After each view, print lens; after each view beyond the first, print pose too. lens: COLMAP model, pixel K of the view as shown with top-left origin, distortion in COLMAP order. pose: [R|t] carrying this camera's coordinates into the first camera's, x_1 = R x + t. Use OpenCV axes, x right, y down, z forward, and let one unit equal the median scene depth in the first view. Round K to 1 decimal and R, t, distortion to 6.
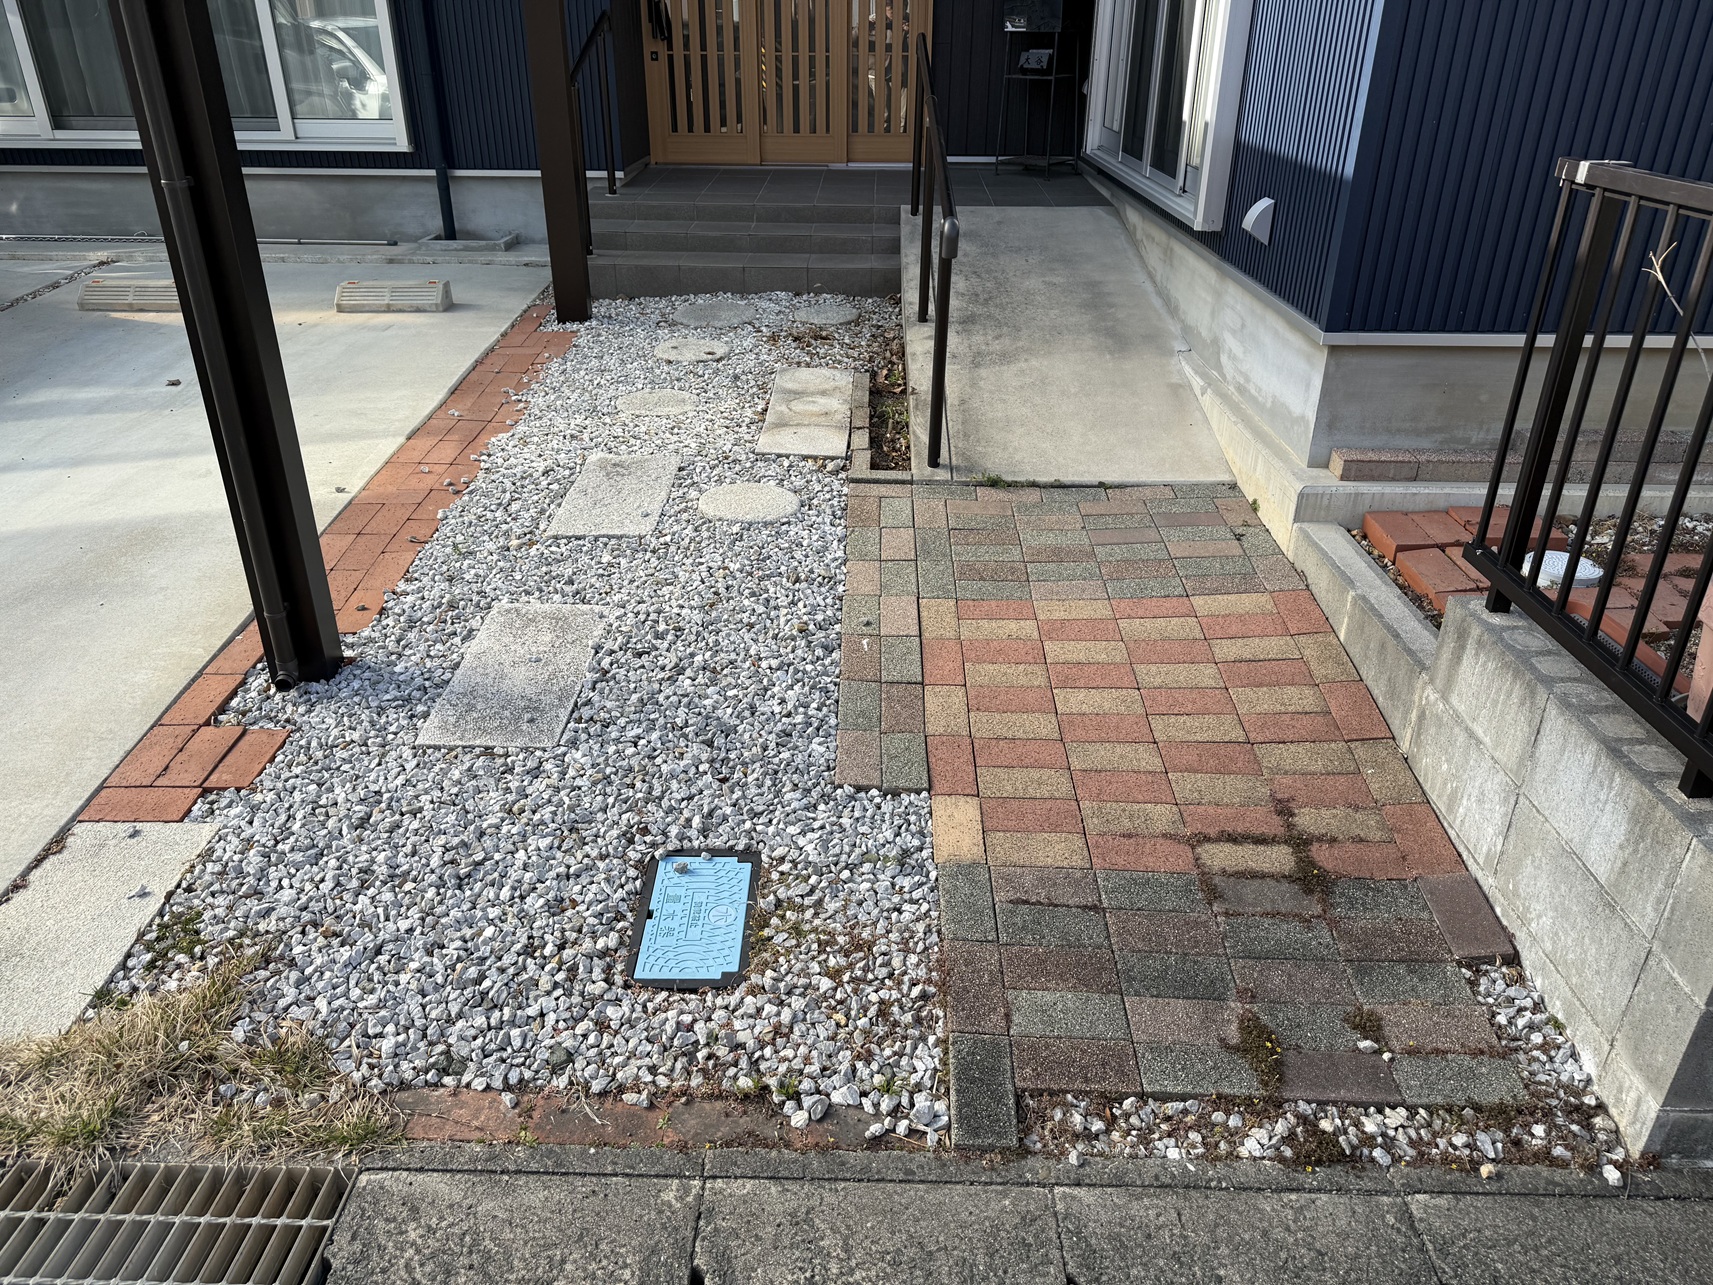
lens RADIAL K [[1221.5, 0, 856.5], [0, 1221.5, 642.5], [0, 0, 1]] dist [0.010844, 0.003492]
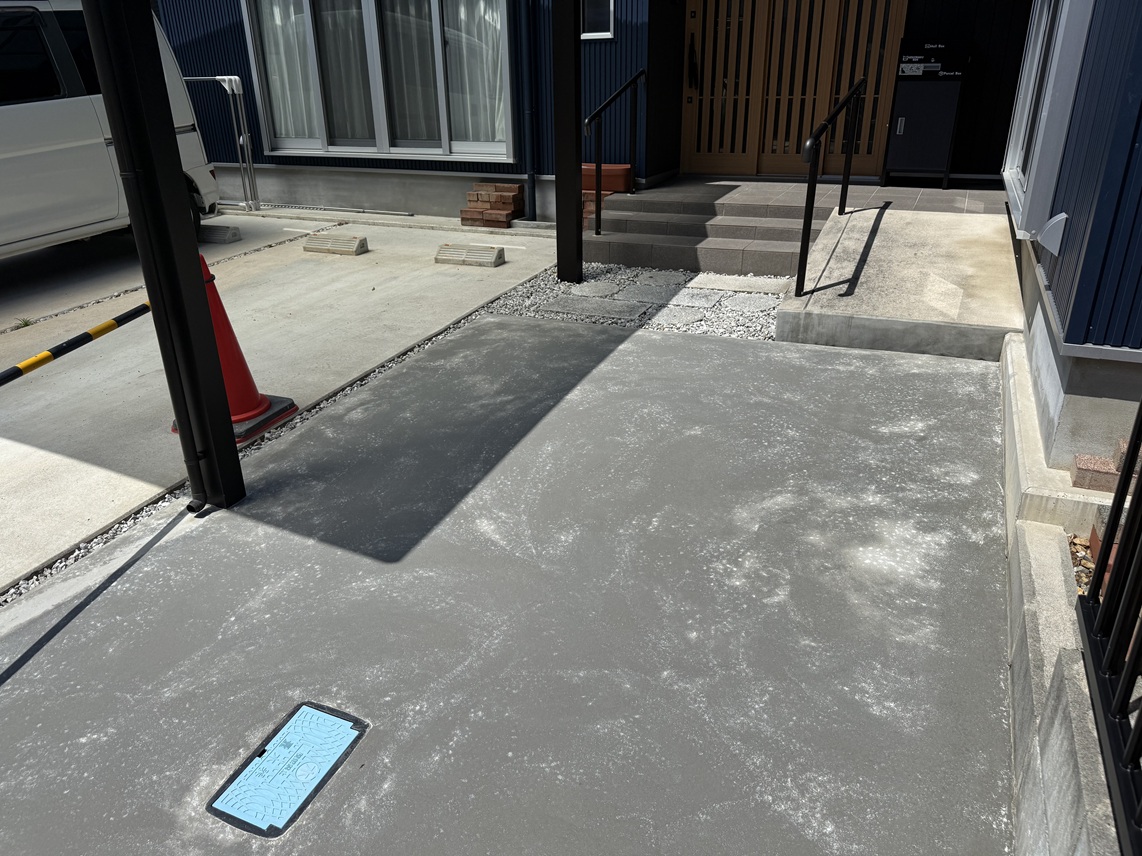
lens RADIAL K [[814.3, 0, 571.0], [0, 814.3, 428.0], [0, 0, 1]] dist [0.100628, -0.000983]
pose [[0.915051, 0.140420, -0.378105, 0.143463], [-0.168219, 0.984882, -0.041344, -0.042955], [0.366583, 0.101437, 0.924839, 0.105332]]
